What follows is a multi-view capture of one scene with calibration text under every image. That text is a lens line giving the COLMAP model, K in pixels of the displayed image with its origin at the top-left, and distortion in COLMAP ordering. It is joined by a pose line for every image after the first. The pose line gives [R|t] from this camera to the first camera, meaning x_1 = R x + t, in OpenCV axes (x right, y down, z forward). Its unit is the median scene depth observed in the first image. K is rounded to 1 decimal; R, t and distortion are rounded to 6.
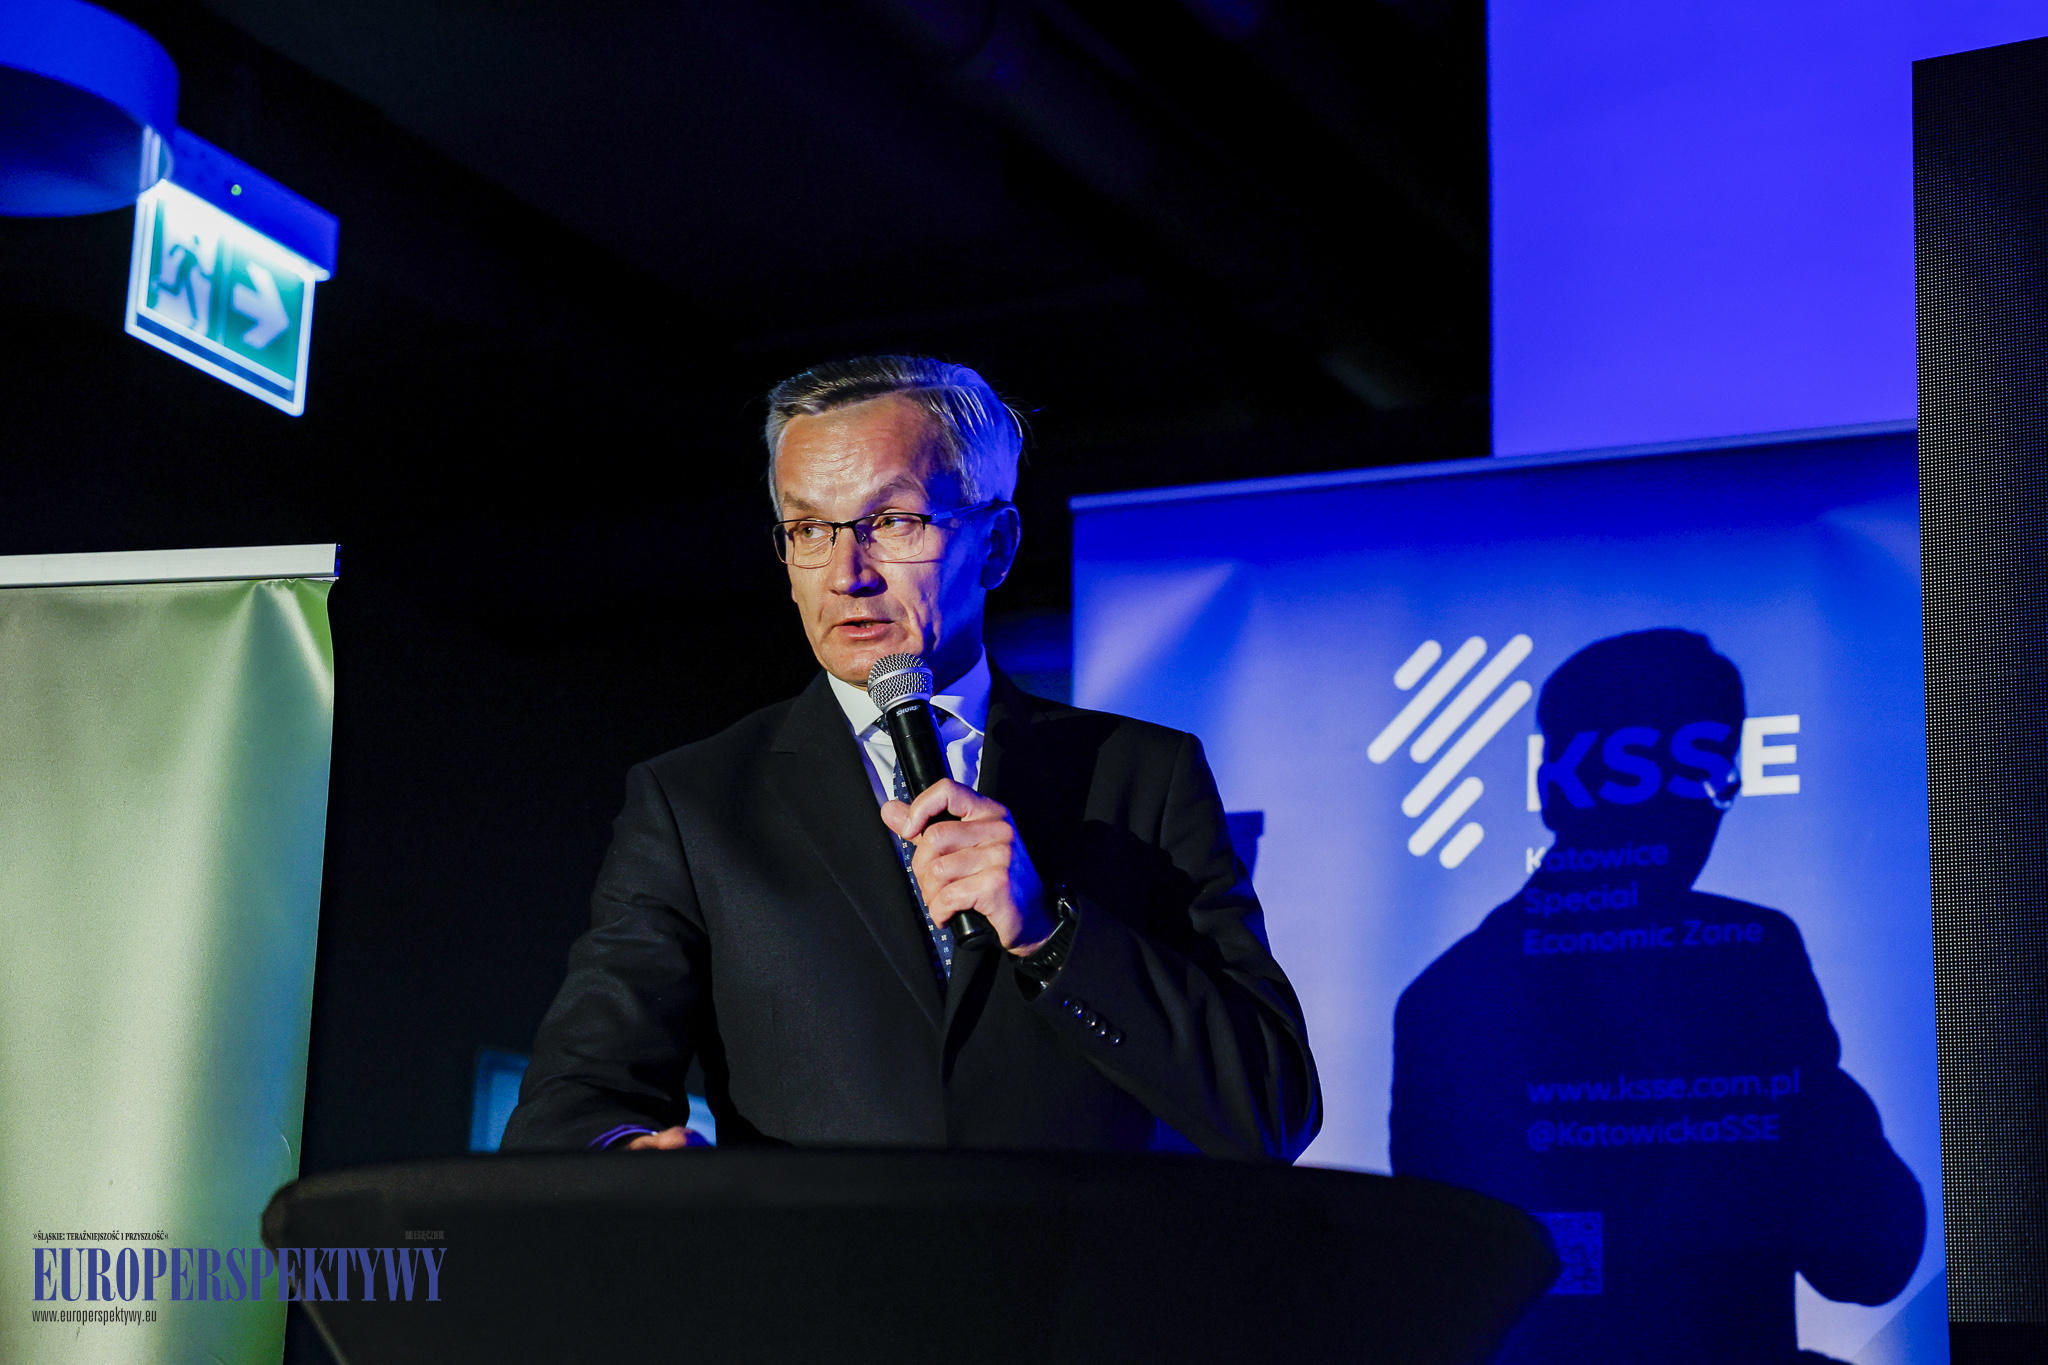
lens RADIAL K [[3870.0, 0, 1024.0], [0, 3870.0, 682.5], [0, 0, 1]] dist [0.233888, -0.118987]
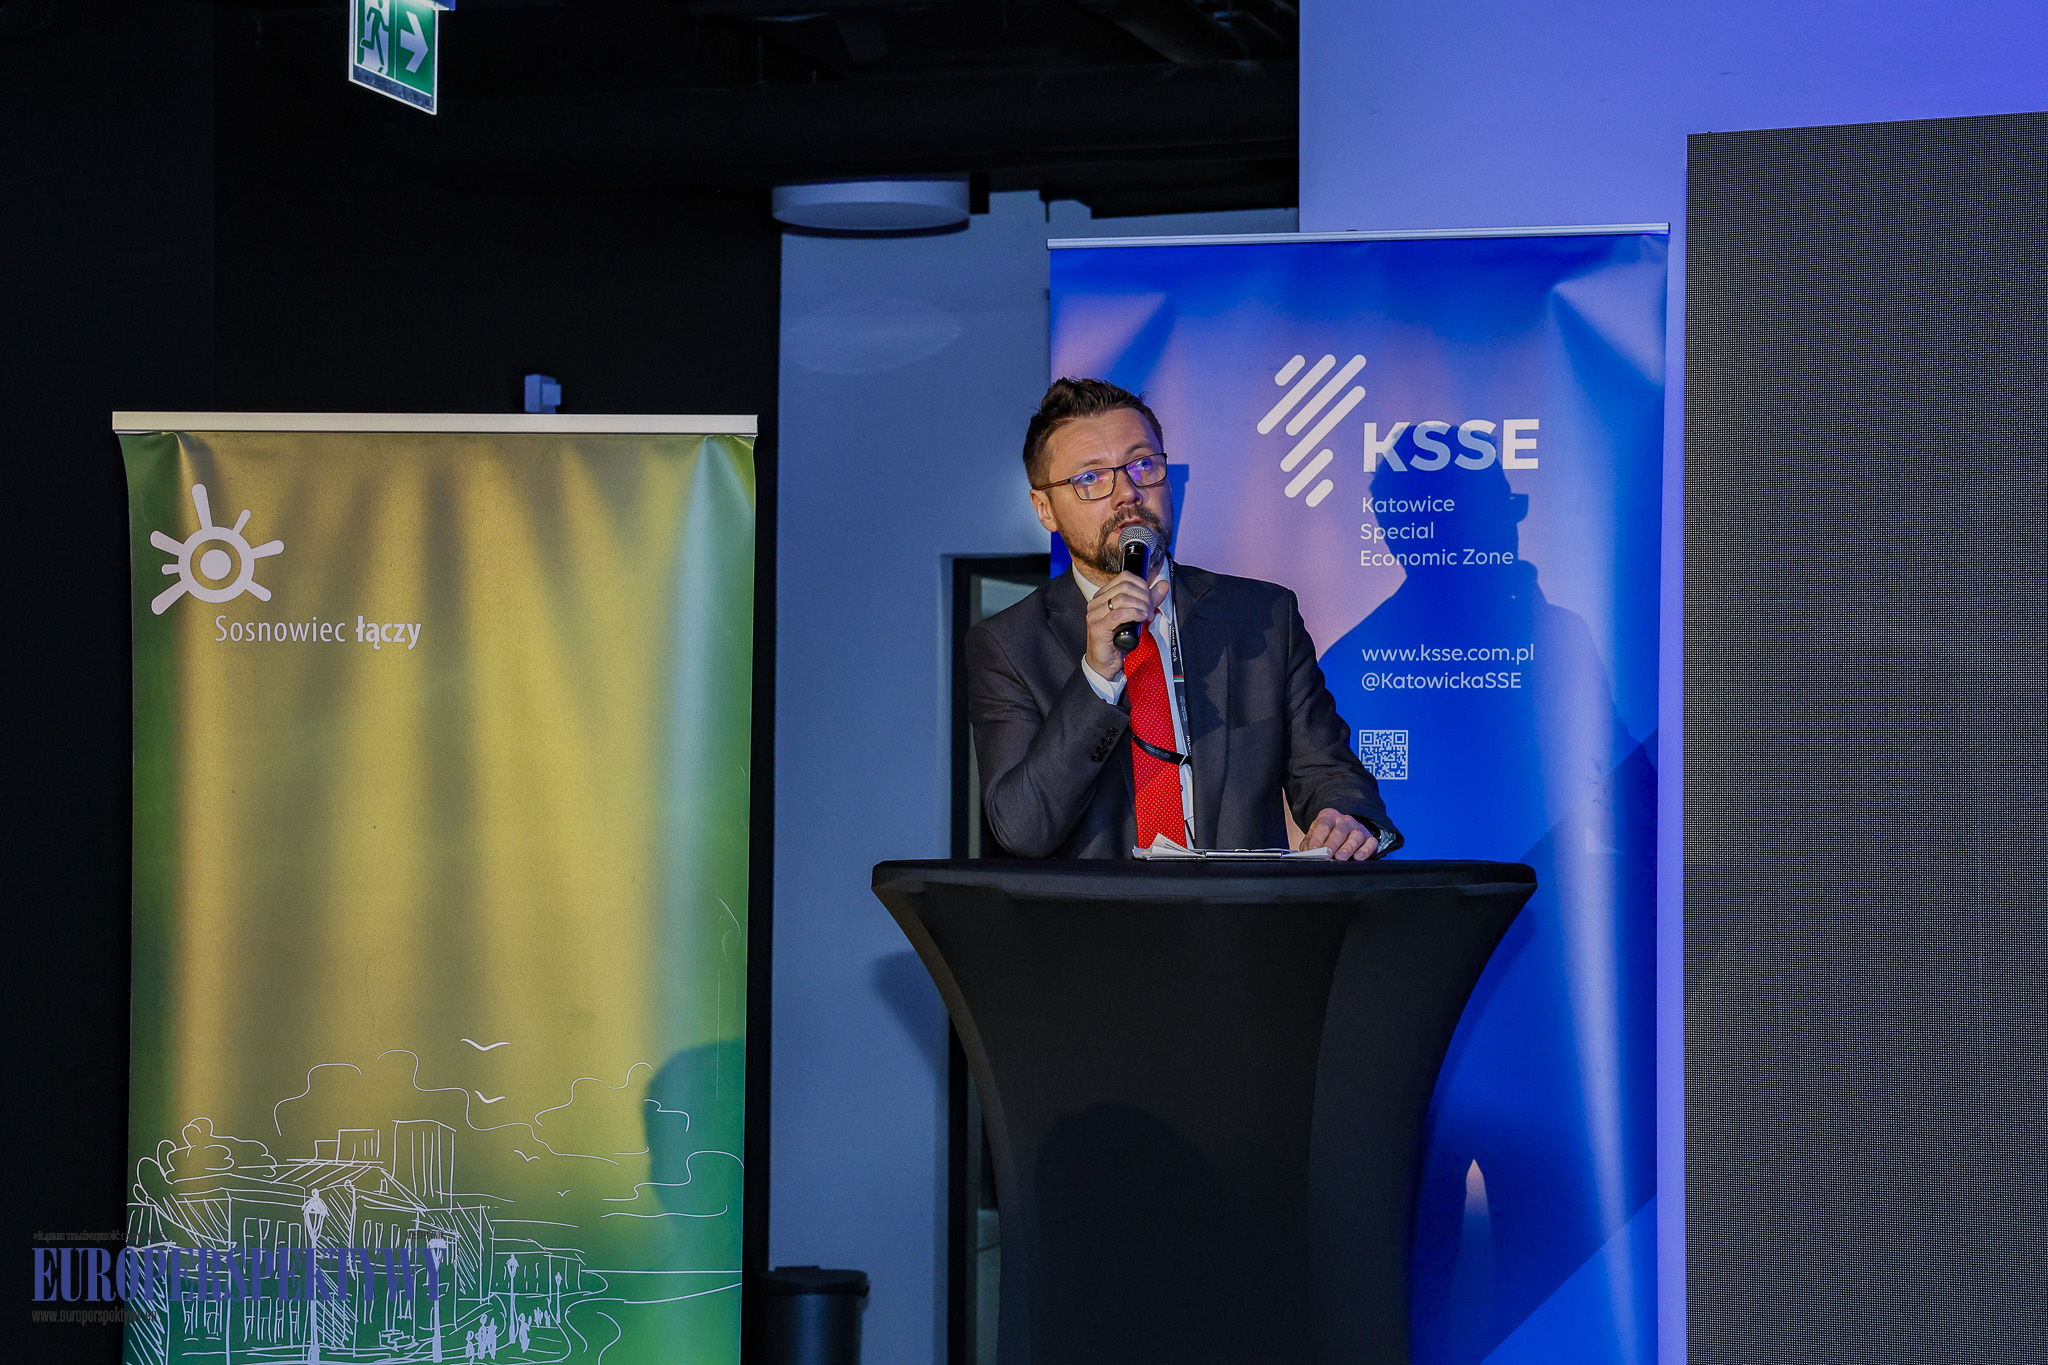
lens RADIAL K [[3870.0, 0, 1024.0], [0, 3870.0, 682.5], [0, 0, 1]] dist [0.233888, -0.118987]
pose [[0.985140, -0.018589, 0.170742, -0.266837], [-0.020880, 0.973789, 0.226491, -0.230277], [-0.170477, -0.226691, 0.958931, -0.479333]]
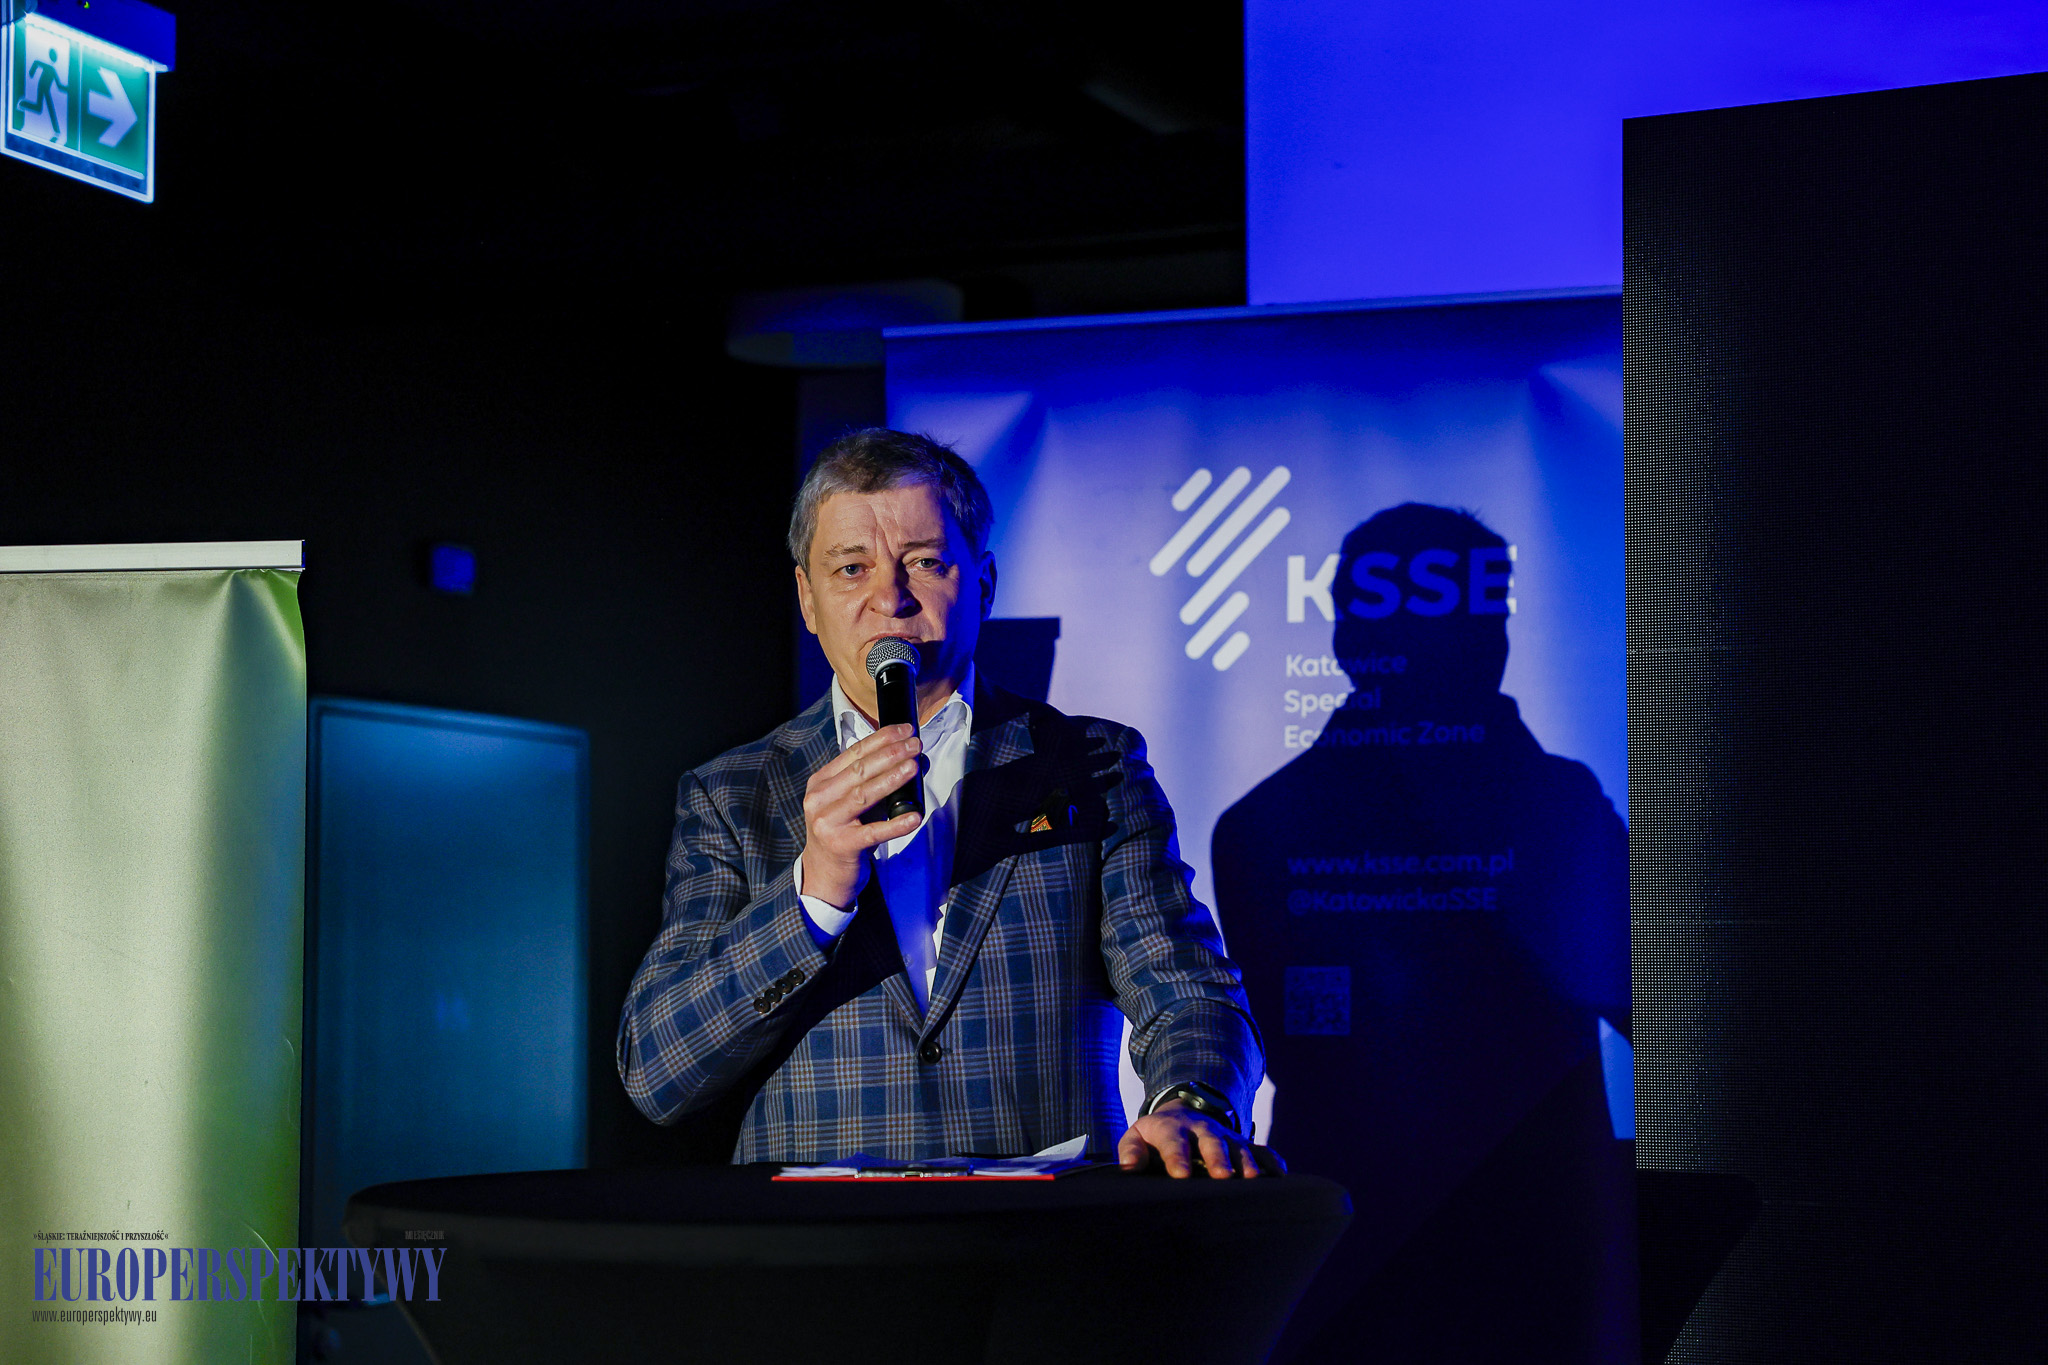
lens RADIAL K [[3870.0, 0, 1024.0], [0, 3870.0, 682.5], [0, 0, 1]] dist [0.233888, -0.118987]
pose [[0.996514, -0.026115, 0.079231, -0.041268], [0.012164, 0.985076, 0.171688, -0.147475], [-0.082532, -0.170126, 0.981960, -0.137785]]
